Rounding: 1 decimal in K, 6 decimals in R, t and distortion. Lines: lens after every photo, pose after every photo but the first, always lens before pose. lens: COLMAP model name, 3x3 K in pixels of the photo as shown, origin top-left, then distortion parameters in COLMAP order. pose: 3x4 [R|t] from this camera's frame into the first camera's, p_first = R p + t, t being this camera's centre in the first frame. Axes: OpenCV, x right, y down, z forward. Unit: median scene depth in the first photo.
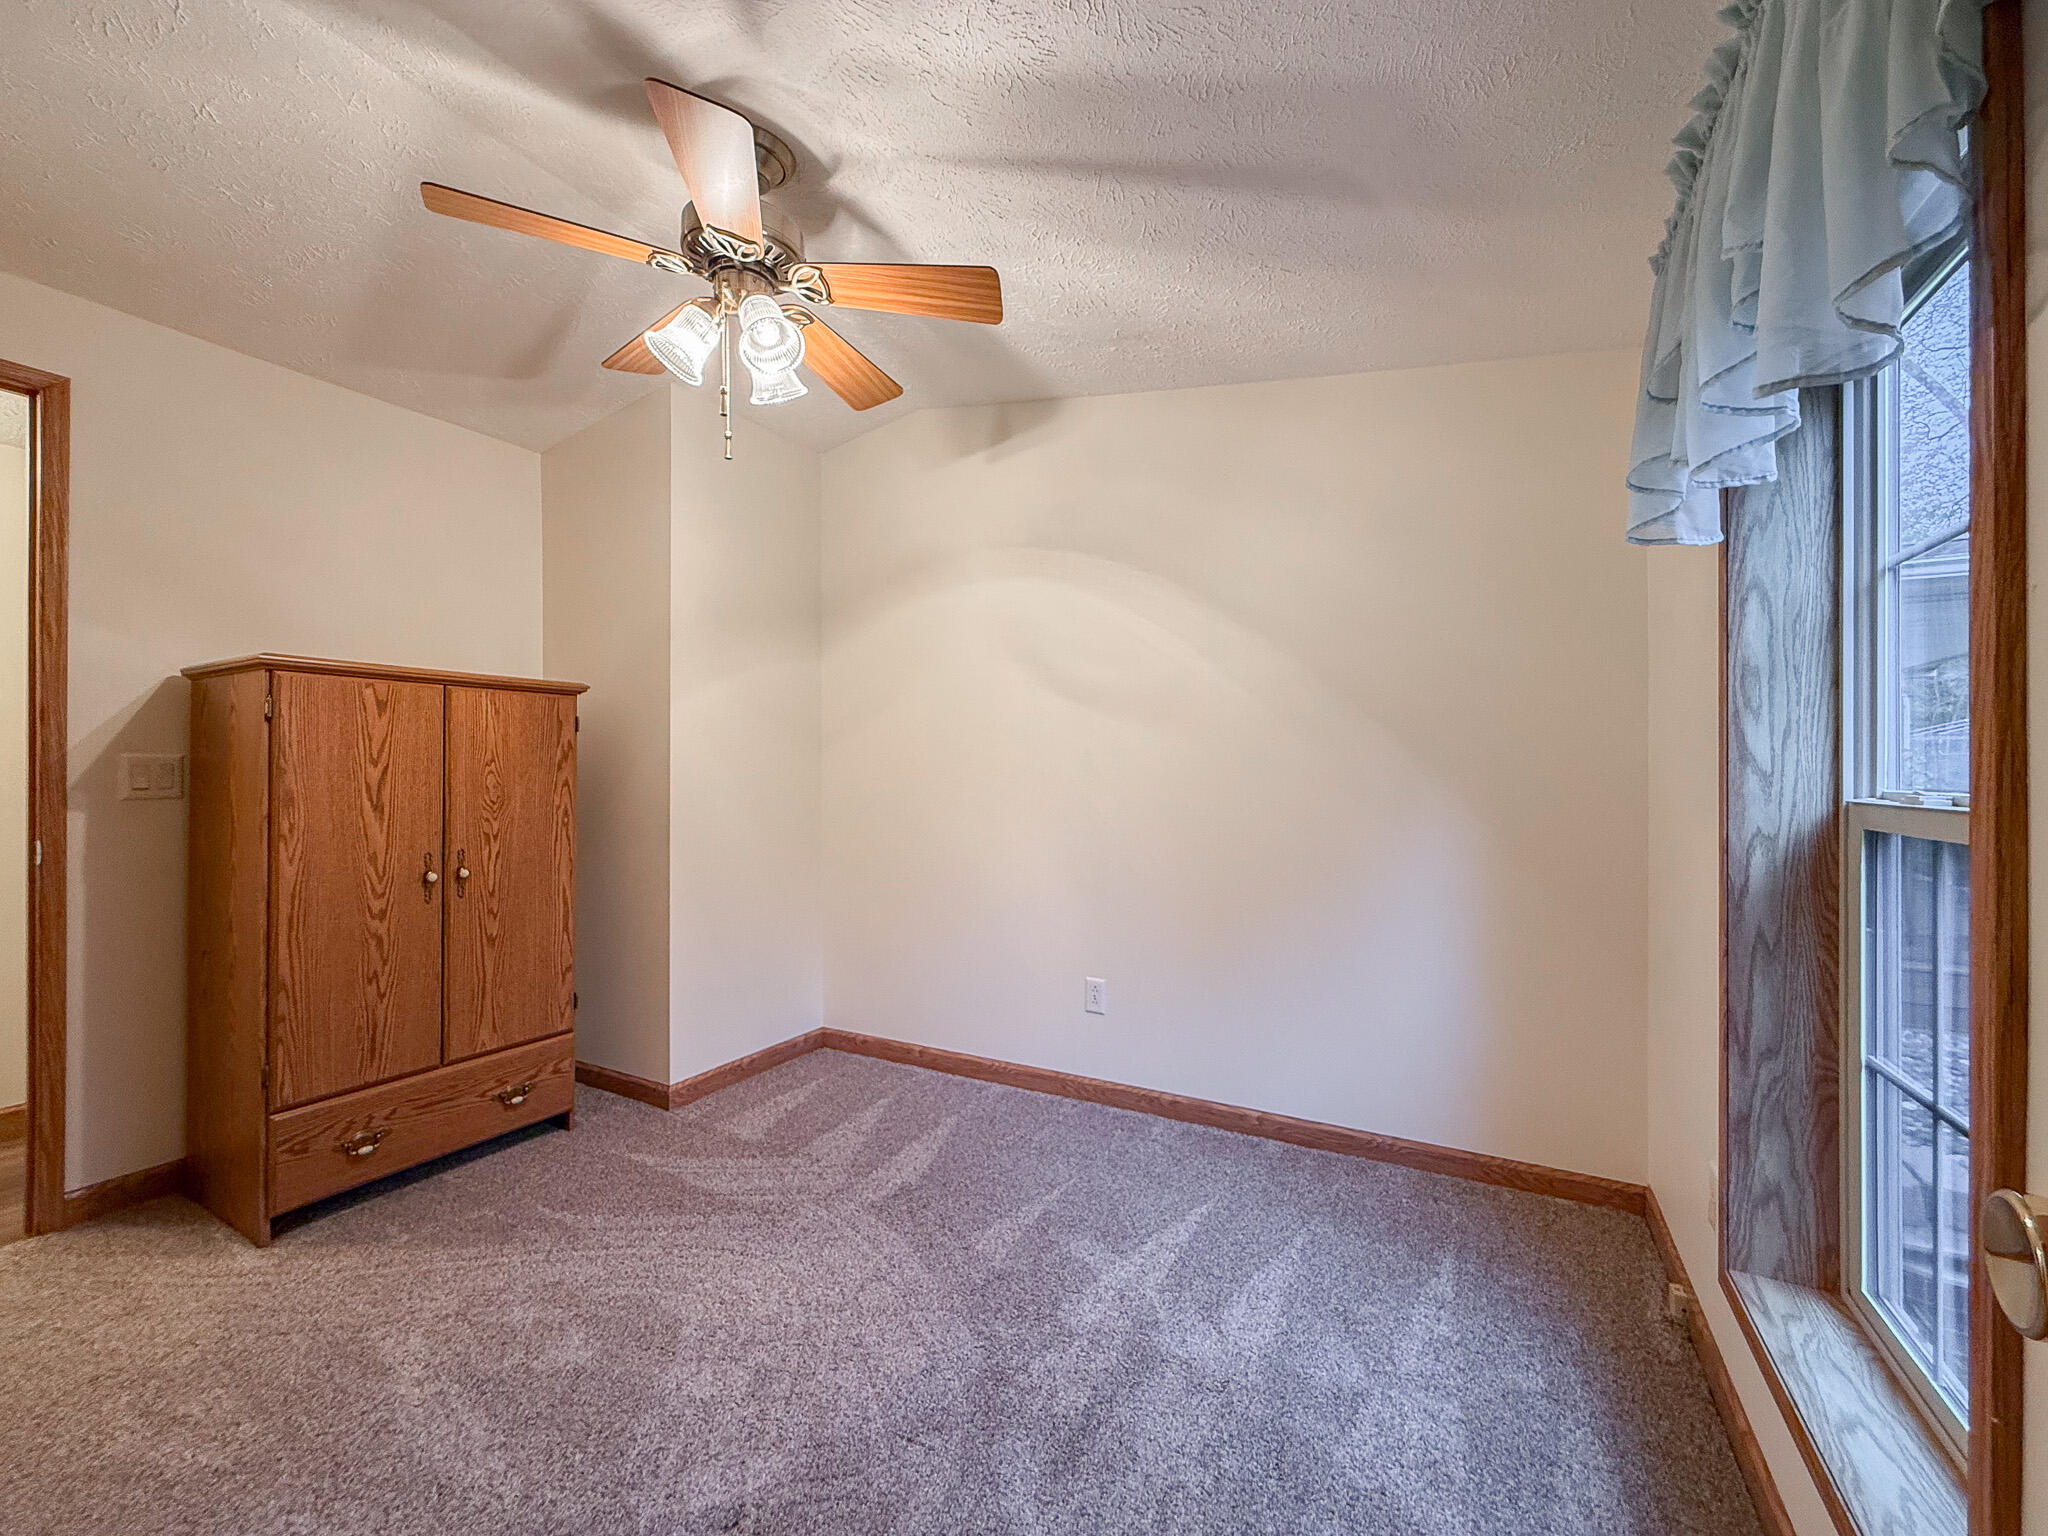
lens RADIAL K [[816.7, 0, 1017.9], [0, 816.7, 769.7], [0, 0, 1]] dist [0.001280, -0.000282]
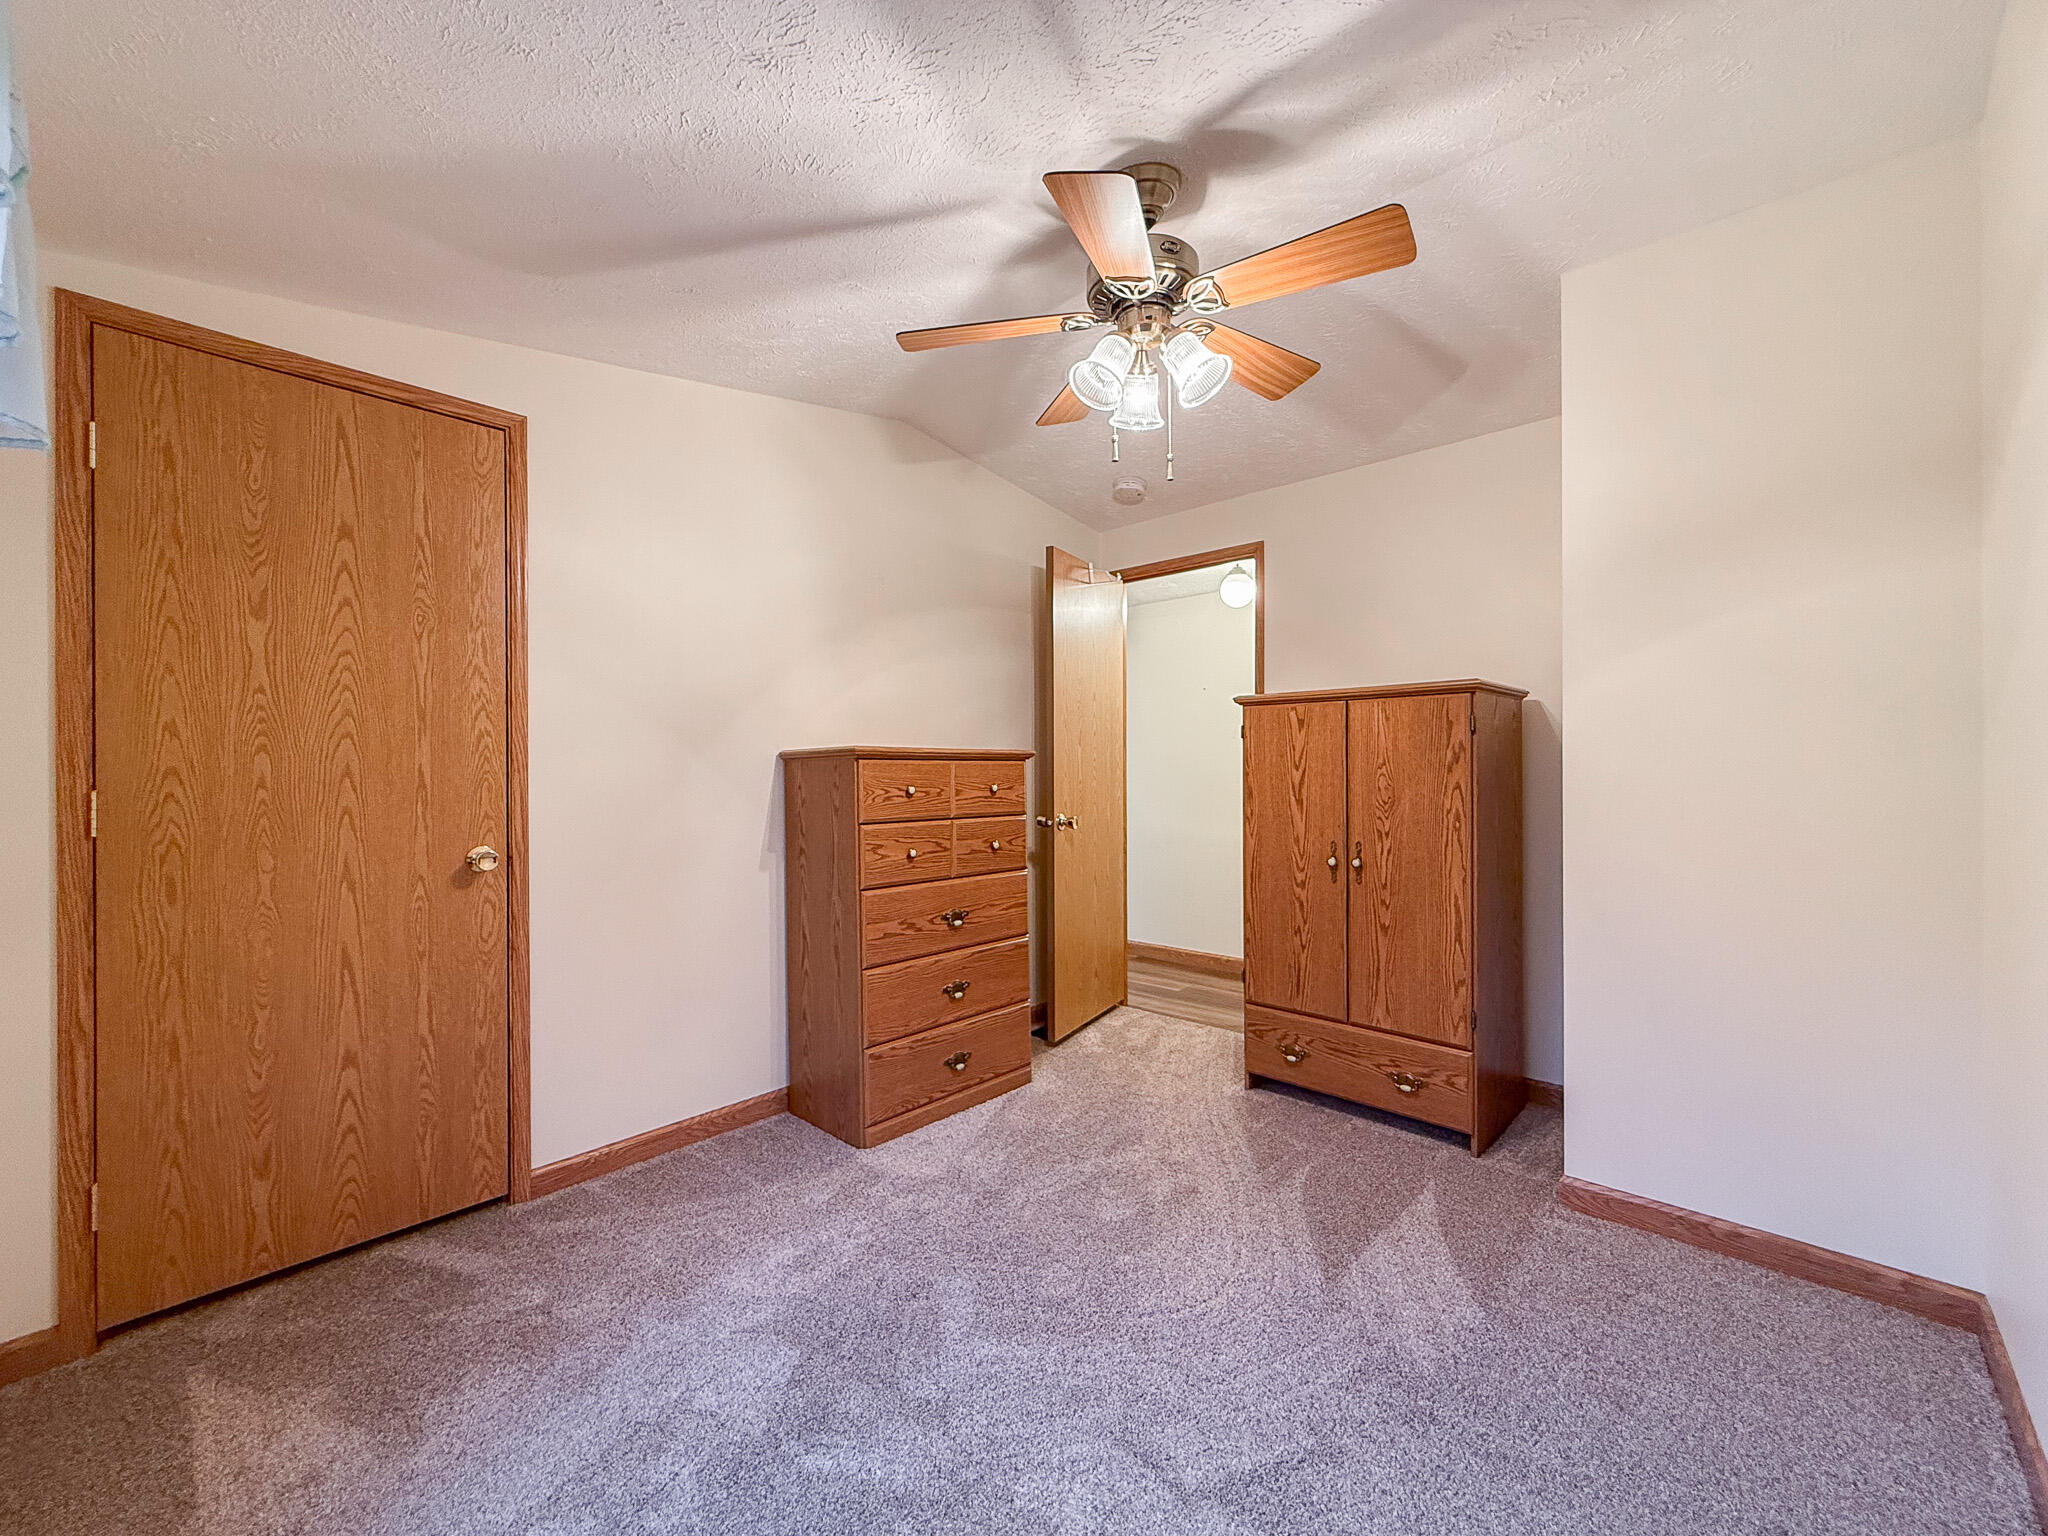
lens RADIAL K [[816.7, 0, 1017.9], [0, 816.7, 769.7], [0, 0, 1]] dist [0.001280, -0.000282]
pose [[-0.235871, 0.005124, -0.971771, 0.531188], [0.013265, 0.999910, 0.002053, -0.012151], [0.971694, -0.012407, -0.235917, 0.789146]]
